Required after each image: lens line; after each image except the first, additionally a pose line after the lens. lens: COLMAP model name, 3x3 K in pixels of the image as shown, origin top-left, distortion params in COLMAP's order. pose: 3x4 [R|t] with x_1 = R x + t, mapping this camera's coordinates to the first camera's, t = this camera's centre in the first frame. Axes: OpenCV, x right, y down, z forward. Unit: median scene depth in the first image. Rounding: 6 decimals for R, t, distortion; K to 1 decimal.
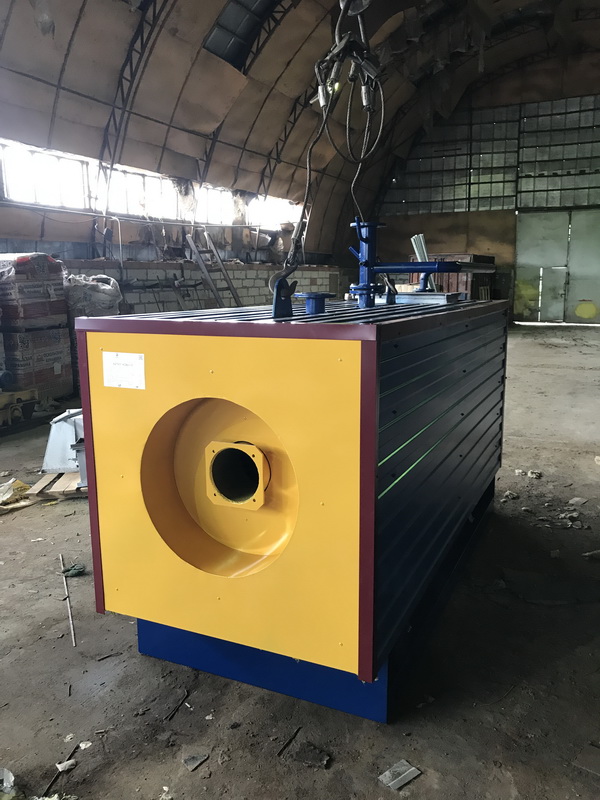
lens RADIAL K [[657.9, 0, 316.5], [0, 657.9, 398.5], [0, 0, 1]] dist [0.007208, -0.002242]
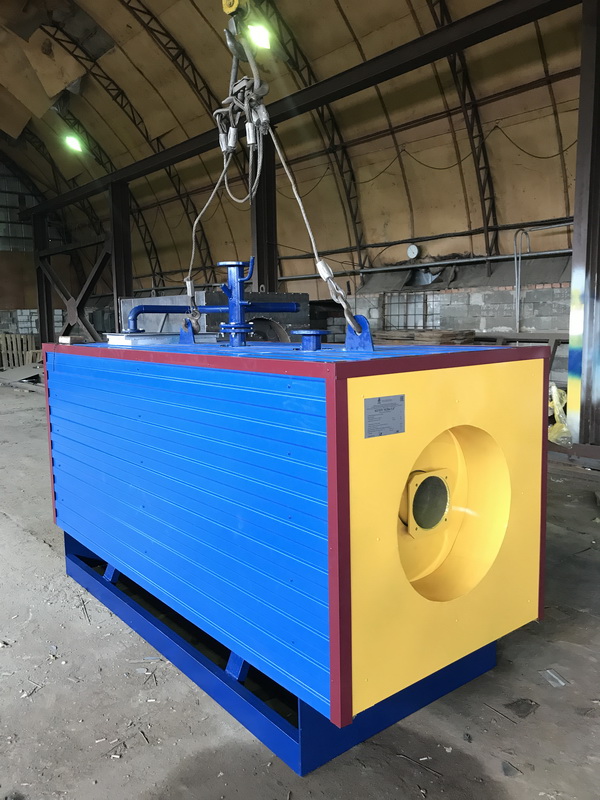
lens RADIAL K [[657.9, 0, 316.5], [0, 657.9, 398.5], [0, 0, 1]] dist [0.007208, -0.002242]
pose [[0.456498, -0.112888, 0.882534, -1.096390], [0.170881, 0.984576, 0.037551, -0.112937], [-0.873161, 0.133666, 0.468747, 0.647664]]
